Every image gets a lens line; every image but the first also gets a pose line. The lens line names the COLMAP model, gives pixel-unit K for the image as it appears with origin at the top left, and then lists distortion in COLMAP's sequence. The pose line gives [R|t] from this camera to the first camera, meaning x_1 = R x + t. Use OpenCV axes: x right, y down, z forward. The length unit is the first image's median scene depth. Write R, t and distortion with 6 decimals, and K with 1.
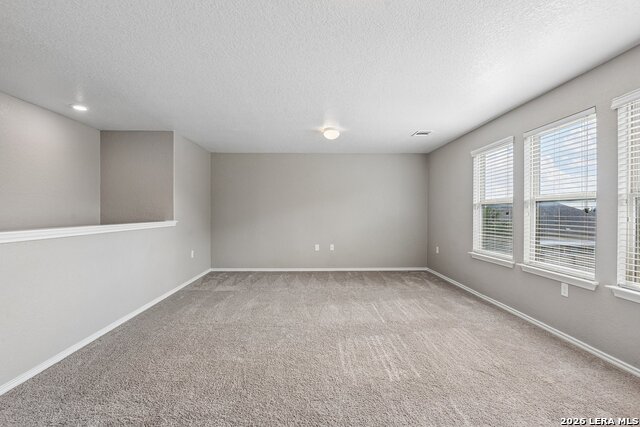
lens RADIAL K [[301.1, 0, 316.1], [0, 301.1, 213.2], [0, 0, 1]] dist [-0.002396, -0.000413]
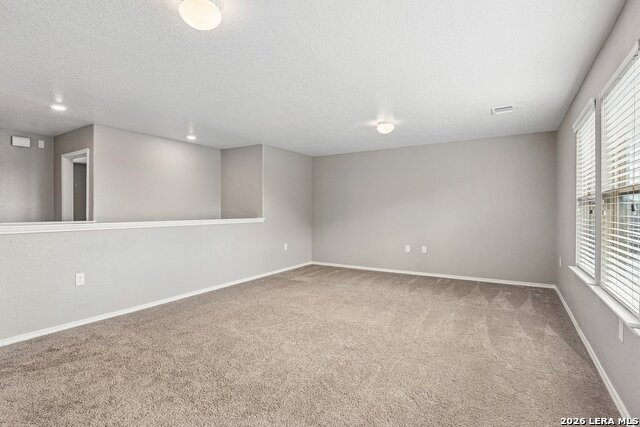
lens RADIAL K [[316.4, 0, 320.0], [0, 316.4, 213.5], [0, 0, 1]] dist [-0.004866, -0.000711]
pose [[0.843333, 0.003696, -0.537379, 0.415169], [0.001645, 0.999954, 0.009460, -0.004252], [0.537389, -0.008862, 0.843288, 0.051144]]
